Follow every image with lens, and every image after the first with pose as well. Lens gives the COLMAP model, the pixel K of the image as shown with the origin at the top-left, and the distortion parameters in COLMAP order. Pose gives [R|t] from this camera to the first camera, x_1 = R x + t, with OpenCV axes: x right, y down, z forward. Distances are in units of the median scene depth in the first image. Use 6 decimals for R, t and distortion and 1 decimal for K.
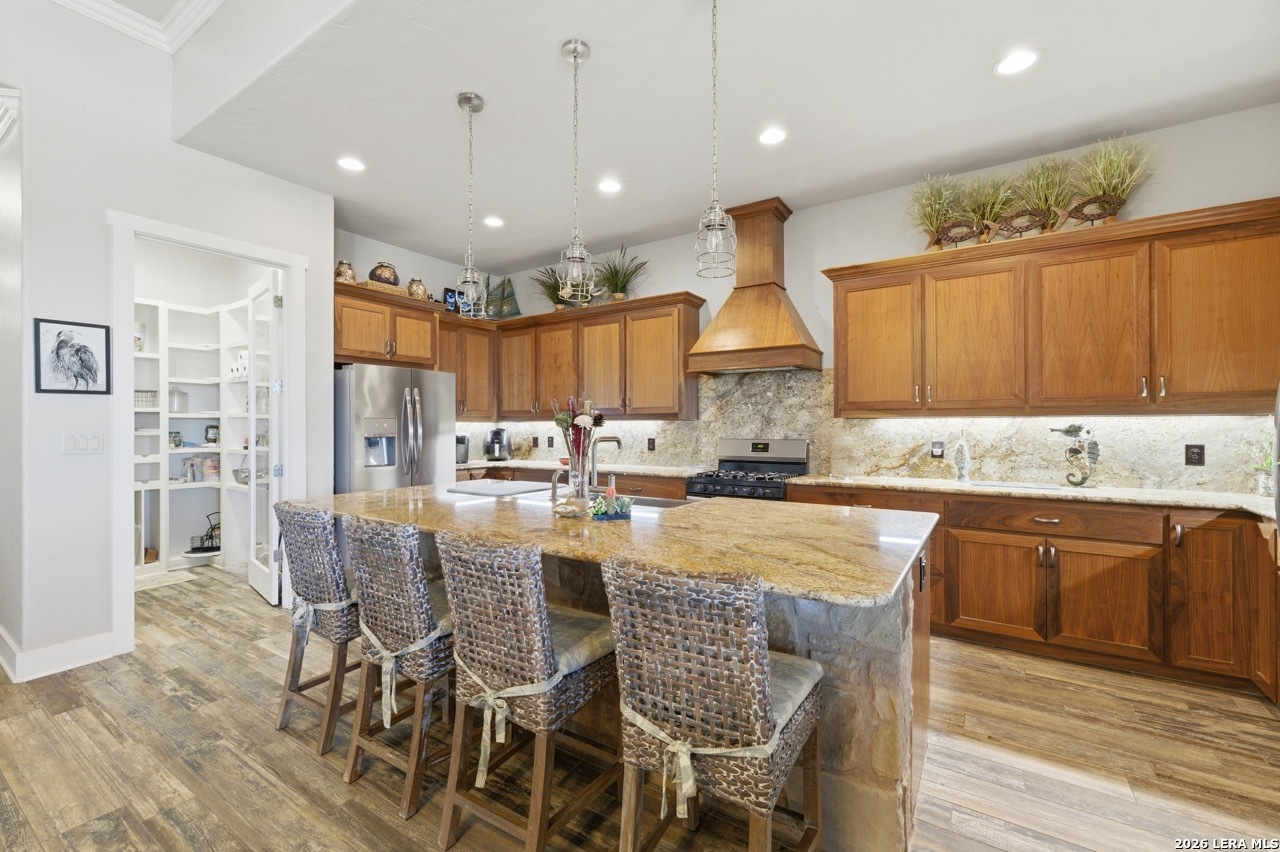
lens RADIAL K [[543.0, 0, 642.2], [0, 543.0, 426.7], [0, 0, 1]] dist [-0.000208, -0.000084]
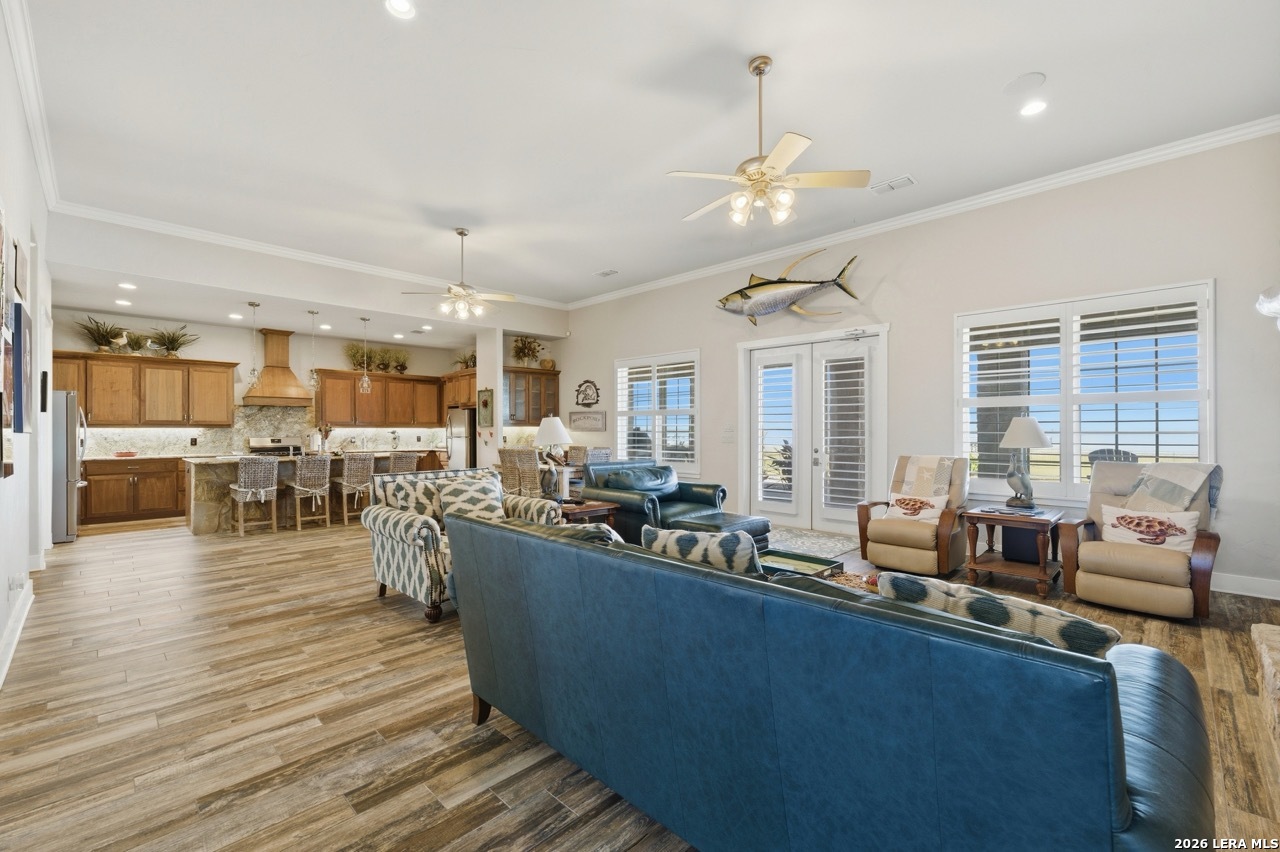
lens RADIAL K [[543.0, 0, 641.1], [0, 543.0, 430.0], [0, 0, 1]] dist [-0.000208, -0.000084]
pose [[0.194029, 0.004316, 0.980986, -1.624331], [0.006334, 0.999964, -0.005652, 0.015521], [-0.980975, 0.007310, 0.193995, -0.847728]]
